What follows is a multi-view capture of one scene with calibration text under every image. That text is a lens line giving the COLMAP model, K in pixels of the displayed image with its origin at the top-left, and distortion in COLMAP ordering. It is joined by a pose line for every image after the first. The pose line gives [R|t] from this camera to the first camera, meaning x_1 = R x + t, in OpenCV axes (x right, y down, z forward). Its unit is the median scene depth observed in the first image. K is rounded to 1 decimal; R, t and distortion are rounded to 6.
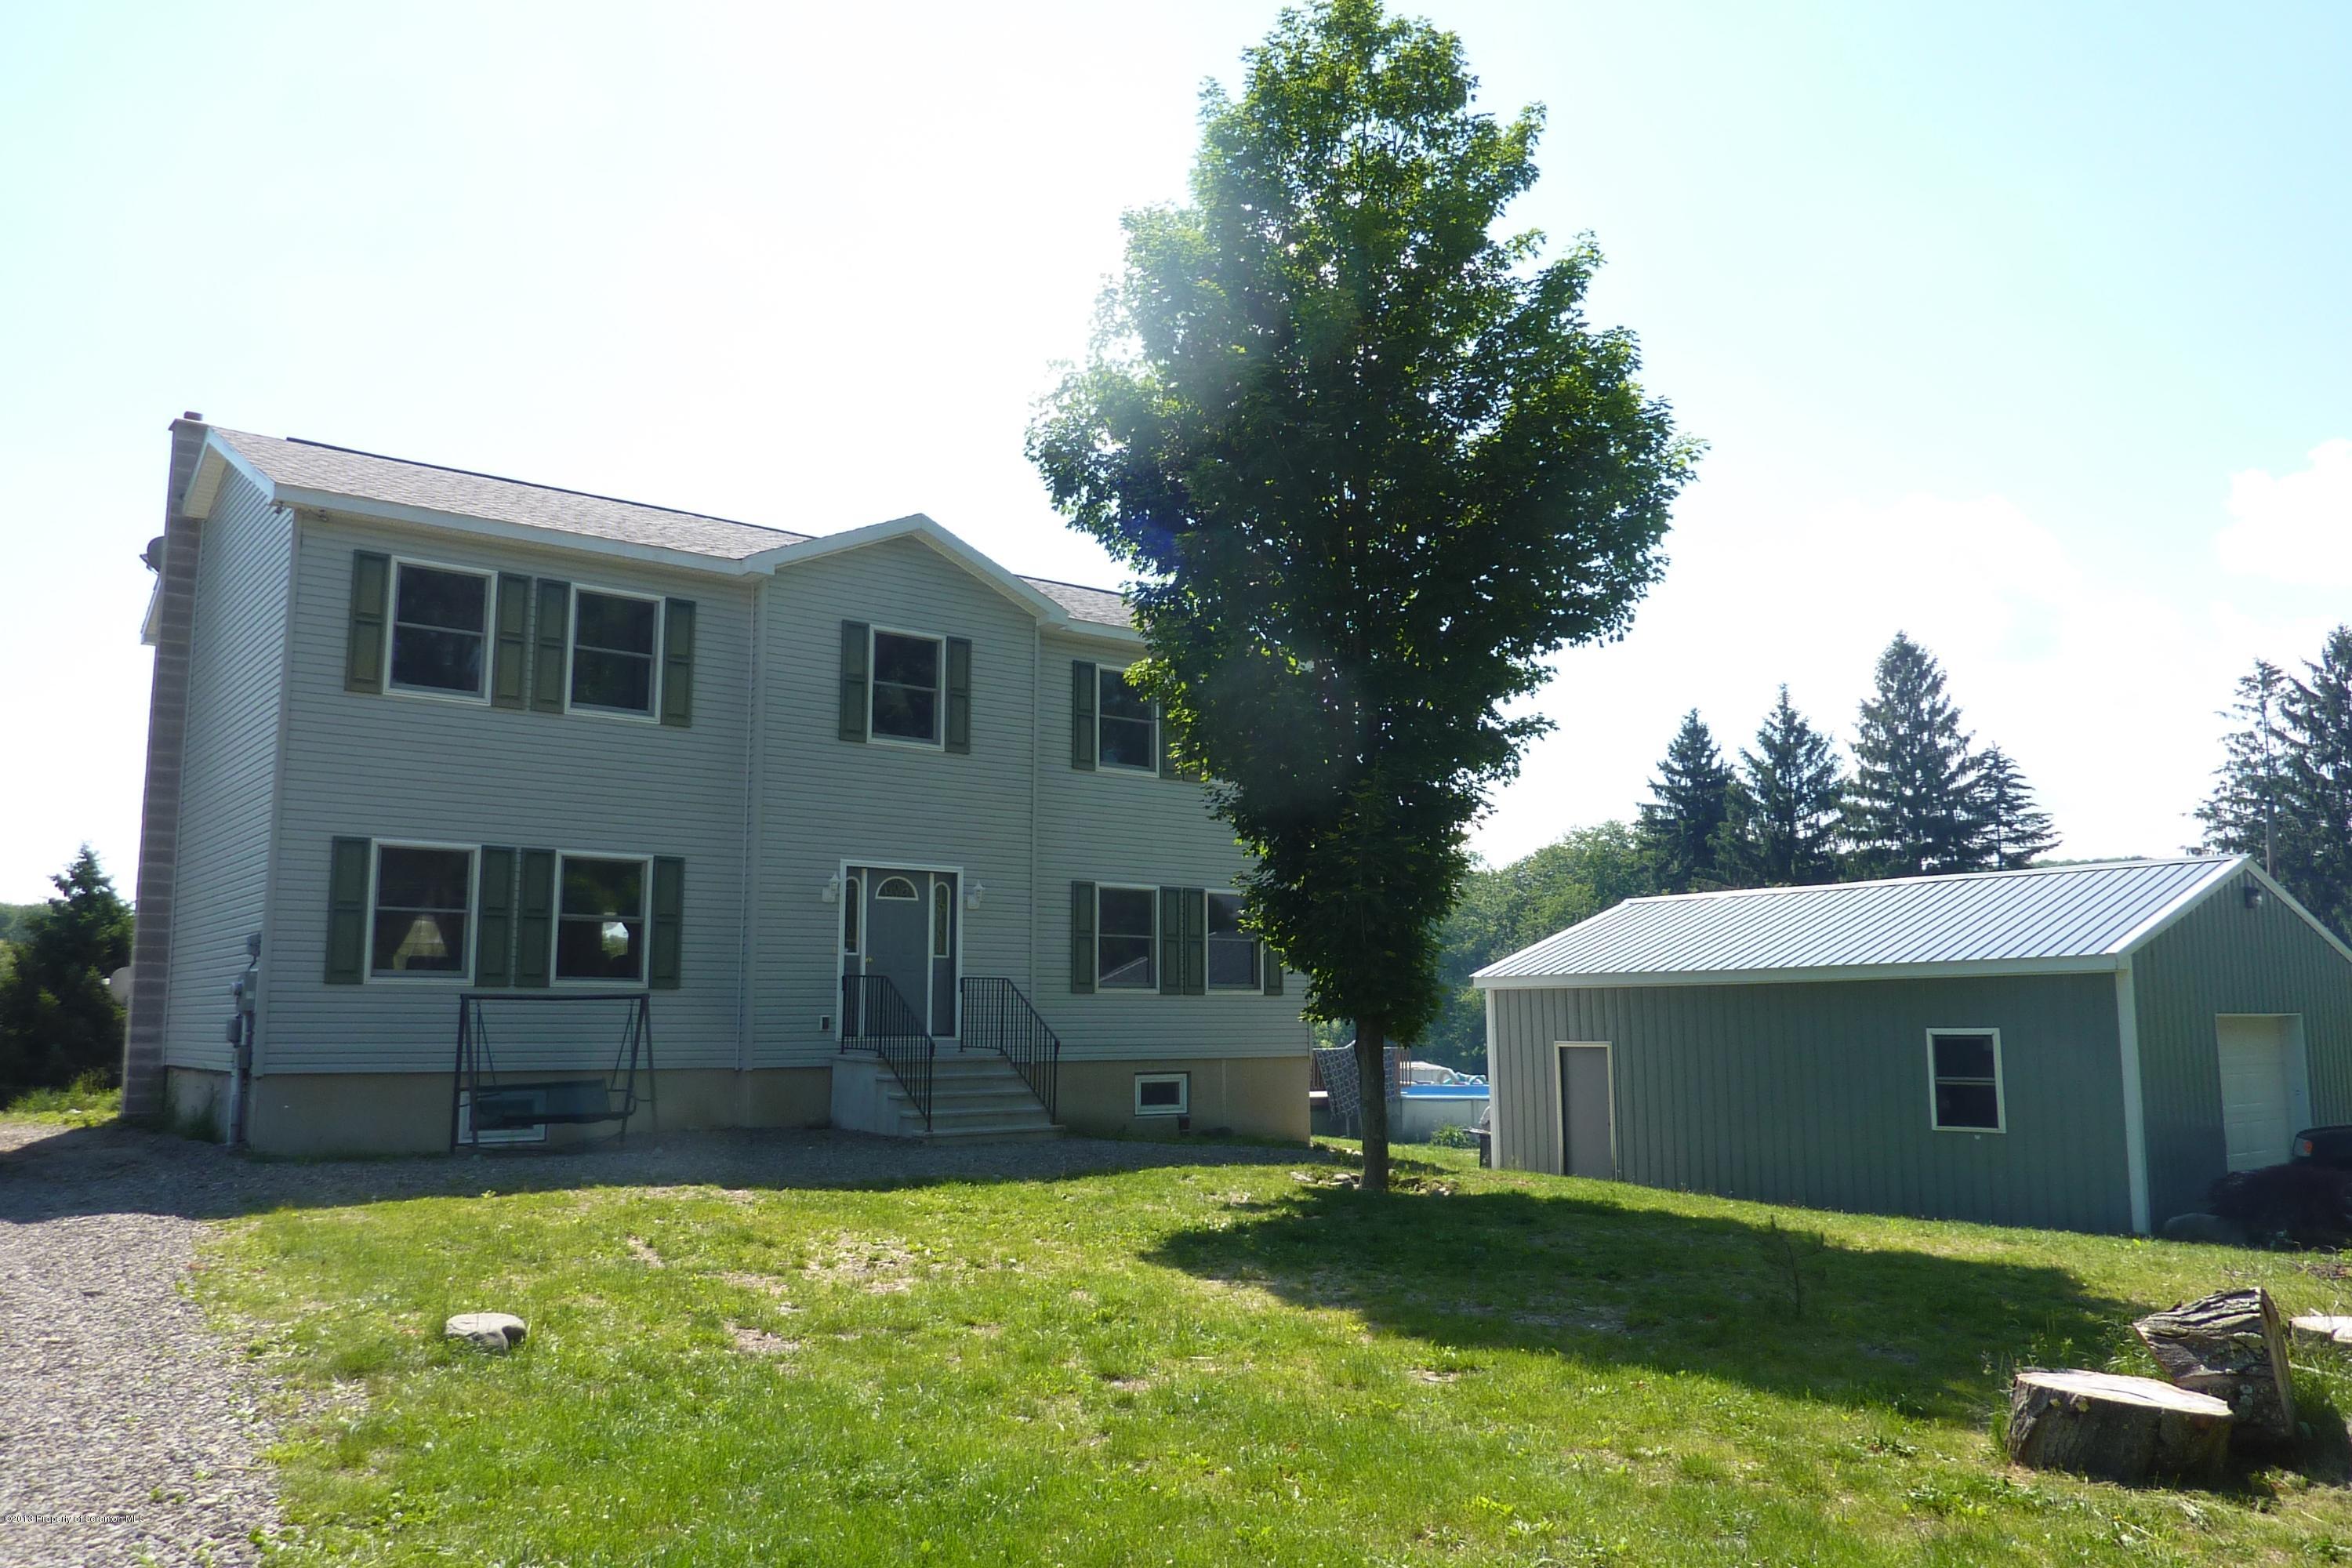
lens RADIAL K [[1757.8, 0, 1176.3], [0, 1757.8, 778.2], [0, 0, 1]] dist [-0.014617, -0.018745]
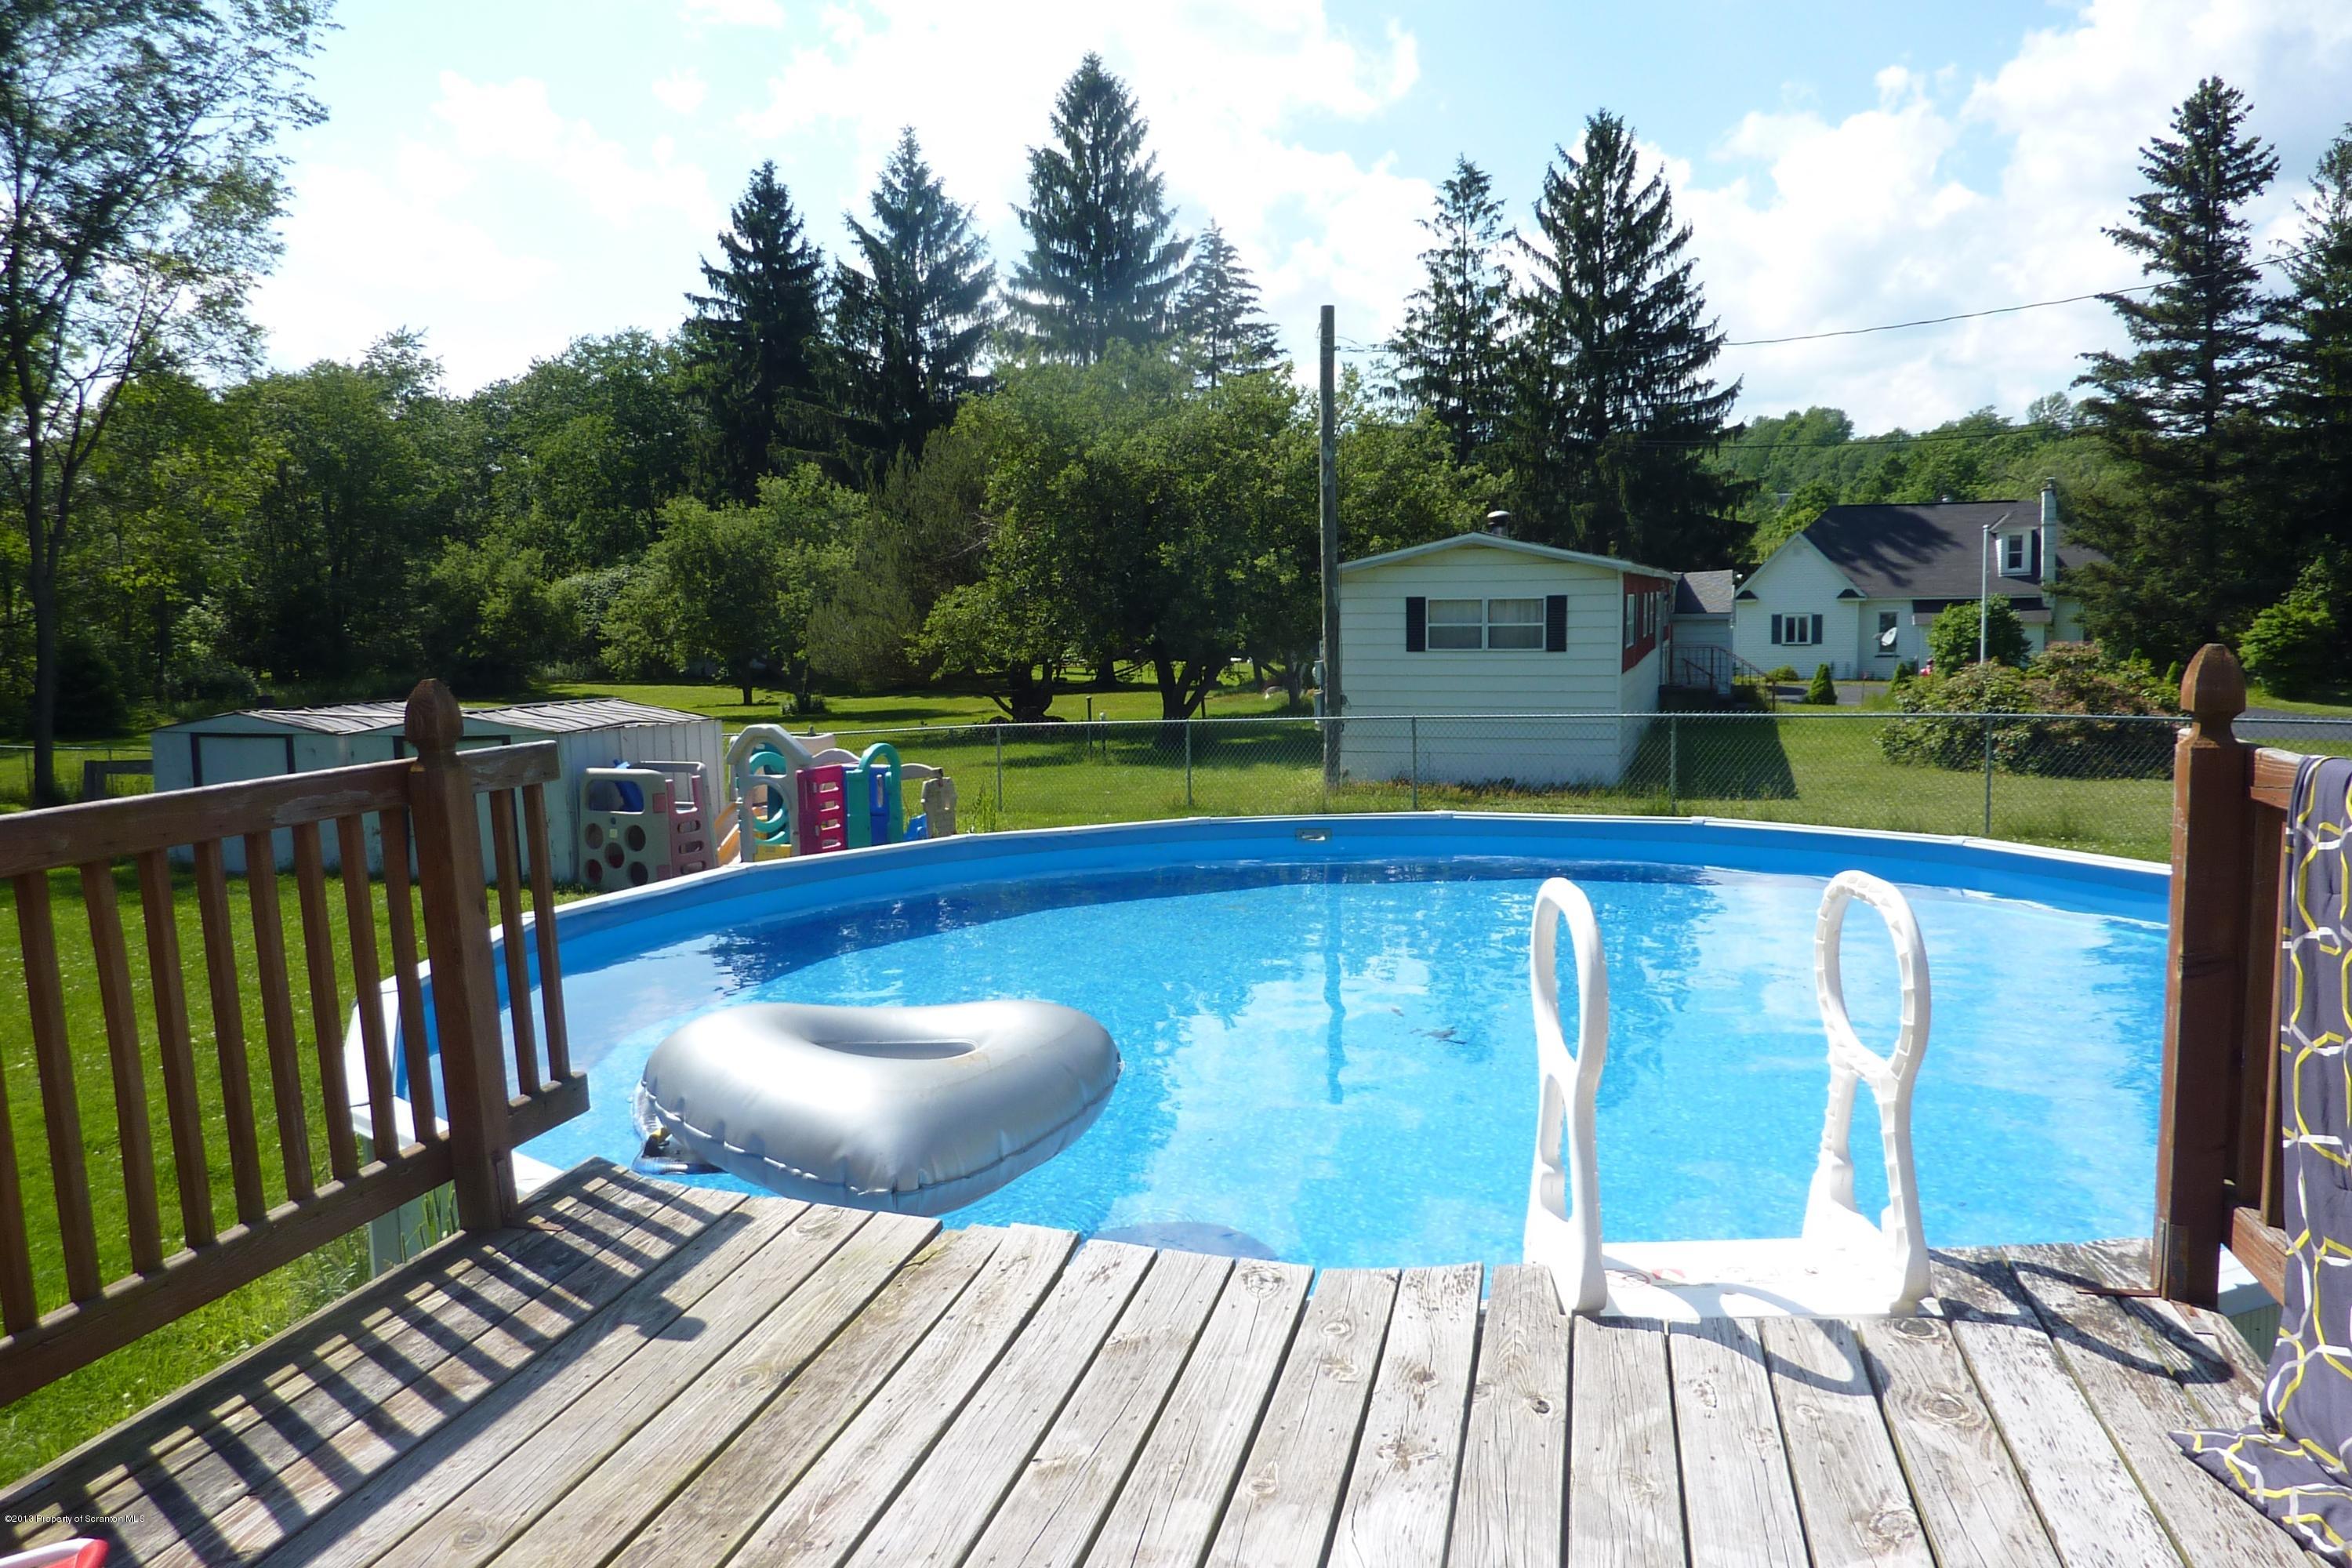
lens RADIAL K [[1757.8, 0, 1182.1], [0, 1757.8, 786.9], [0, 0, 1]] dist [-0.014617, -0.018745]
pose [[0.825739, -0.070018, 0.559690, 0.022116], [-0.066063, 0.973431, 0.219244, 0.043152], [-0.560171, -0.218013, 0.799174, 0.313404]]
